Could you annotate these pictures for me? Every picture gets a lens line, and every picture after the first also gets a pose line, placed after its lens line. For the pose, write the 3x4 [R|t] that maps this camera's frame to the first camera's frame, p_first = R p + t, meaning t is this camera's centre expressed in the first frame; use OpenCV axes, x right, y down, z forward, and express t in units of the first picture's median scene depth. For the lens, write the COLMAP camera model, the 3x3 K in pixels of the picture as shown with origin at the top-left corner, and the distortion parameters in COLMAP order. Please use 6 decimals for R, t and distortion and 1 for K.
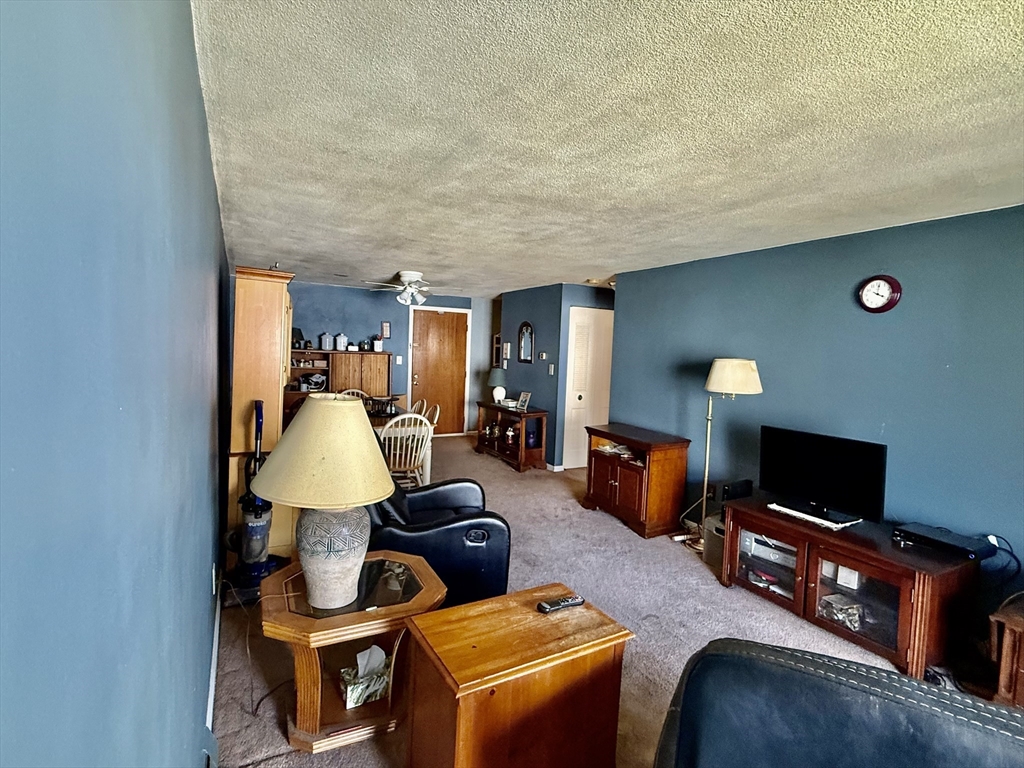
lens RADIAL K [[491.9, 0, 512.0], [0, 491.9, 384.0], [0, 0, 1]] dist [0.002232, 0.000187]
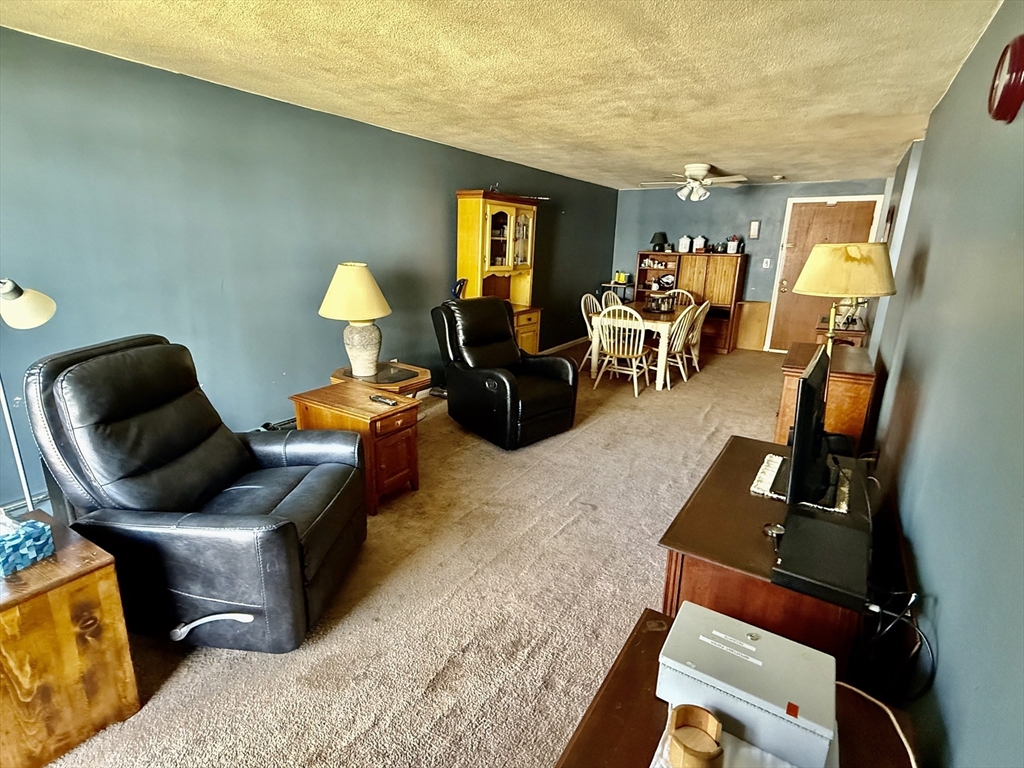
lens RADIAL K [[491.9, 0, 512.0], [0, 491.9, 384.0], [0, 0, 1]] dist [0.002232, 0.000187]
pose [[0.473133, 0.210484, -0.855478, 0.662160], [-0.061149, 0.976544, 0.206452, 0.018327], [0.878867, -0.045368, 0.474906, 0.250073]]
